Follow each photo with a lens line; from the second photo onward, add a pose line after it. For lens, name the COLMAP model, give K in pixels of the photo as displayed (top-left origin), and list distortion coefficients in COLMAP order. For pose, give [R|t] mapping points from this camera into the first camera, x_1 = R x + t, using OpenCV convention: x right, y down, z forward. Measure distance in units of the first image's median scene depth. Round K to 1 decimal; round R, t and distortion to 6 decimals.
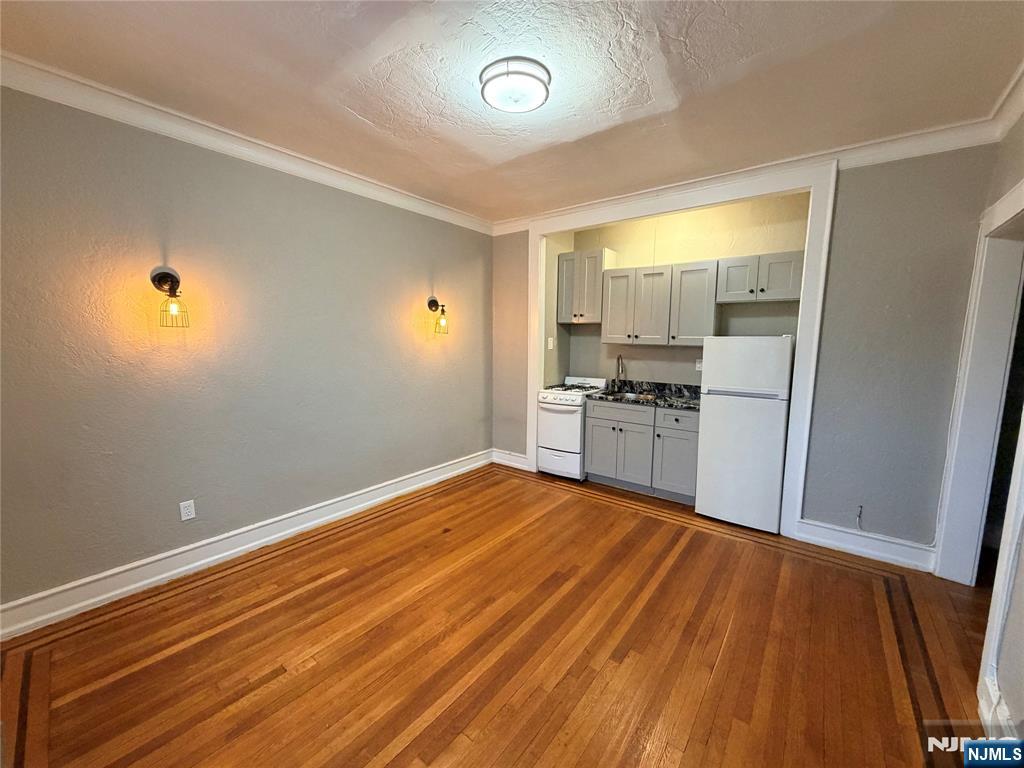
lens RADIAL K [[408.8, 0, 512.0], [0, 408.8, 384.0], [0, 0, 1]] dist [-0.000701, -0.000057]
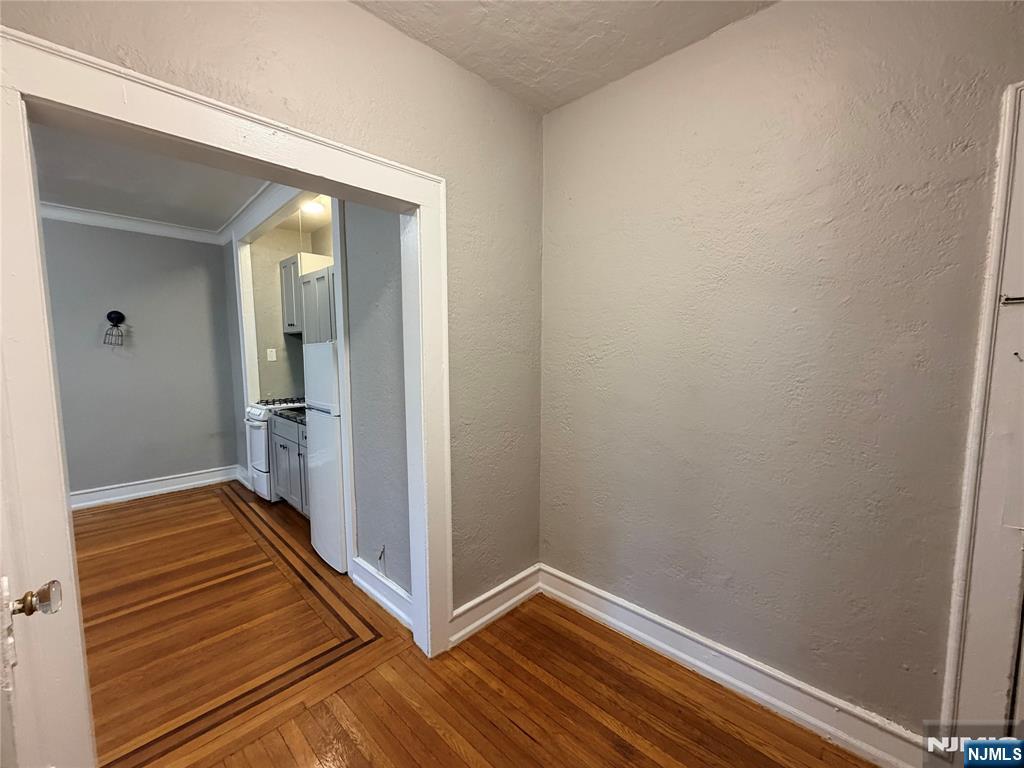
lens RADIAL K [[408.8, 0, 512.0], [0, 408.8, 384.0], [0, 0, 1]] dist [-0.000701, -0.000057]
pose [[0.992833, -0.002858, -0.119479, 0.939908], [-0.001634, 0.999296, -0.037477, 0.003772], [0.119502, 0.037403, 0.992129, 0.157804]]
